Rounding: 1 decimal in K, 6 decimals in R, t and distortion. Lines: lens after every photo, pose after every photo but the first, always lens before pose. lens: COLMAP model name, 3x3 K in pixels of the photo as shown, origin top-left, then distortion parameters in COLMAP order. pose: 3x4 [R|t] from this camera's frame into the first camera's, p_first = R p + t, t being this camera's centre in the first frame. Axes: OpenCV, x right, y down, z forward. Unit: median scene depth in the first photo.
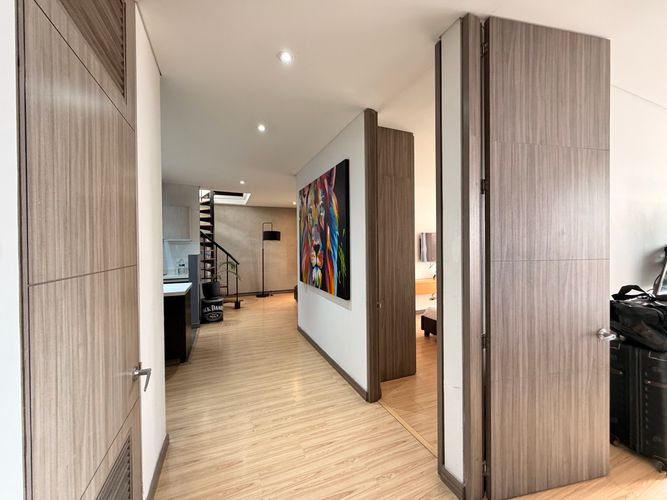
lens RADIAL K [[264.6, 0, 331.5], [0, 264.6, 251.7], [0, 0, 1]] dist [0.000378, -0.000060]
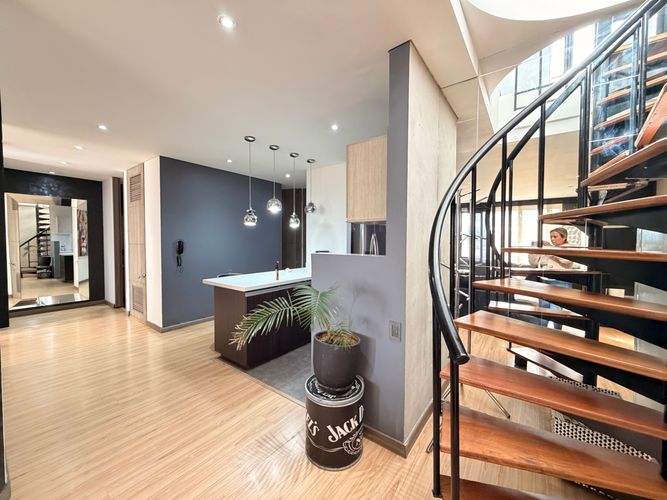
lens RADIAL K [[264.6, 0, 331.0], [0, 264.6, 250.0], [0, 0, 1]] dist [0.000378, -0.000060]
pose [[-0.863460, 0.023256, -0.503881, -0.281066], [-0.004351, 0.998556, 0.053542, -0.018805], [0.504399, 0.048423, -0.862112, 1.326009]]
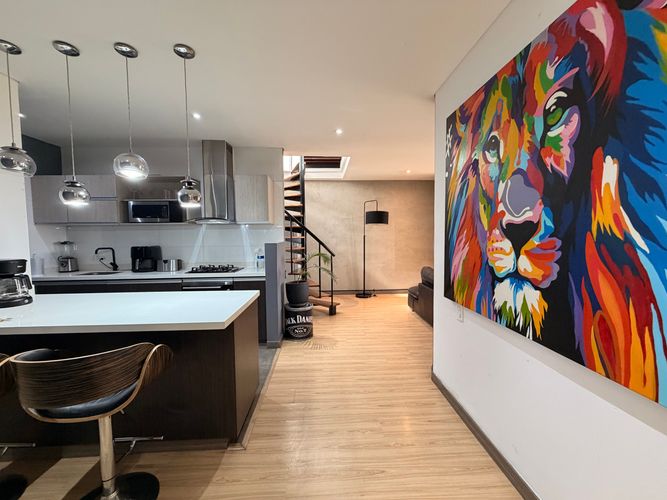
lens RADIAL K [[264.6, 0, 329.7], [0, 264.6, 250.5], [0, 0, 1]] dist [0.000378, -0.000060]
pose [[0.935386, 0.017979, -0.353171, -0.125079], [-0.002240, 0.998988, 0.044925, -0.001665], [0.353621, -0.041231, 0.934479, 0.376420]]
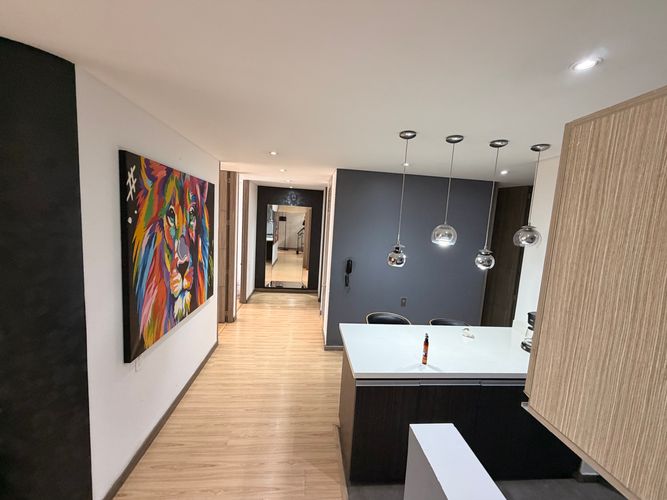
lens RADIAL K [[264.6, 0, 332.5], [0, 264.6, 249.3], [0, 0, 1]] dist [0.000378, -0.000060]
pose [[-0.953931, -0.082954, 0.288329, -0.463467], [-0.048939, 0.991168, 0.123249, -0.122327], [-0.296007, 0.103460, -0.949566, 1.101602]]
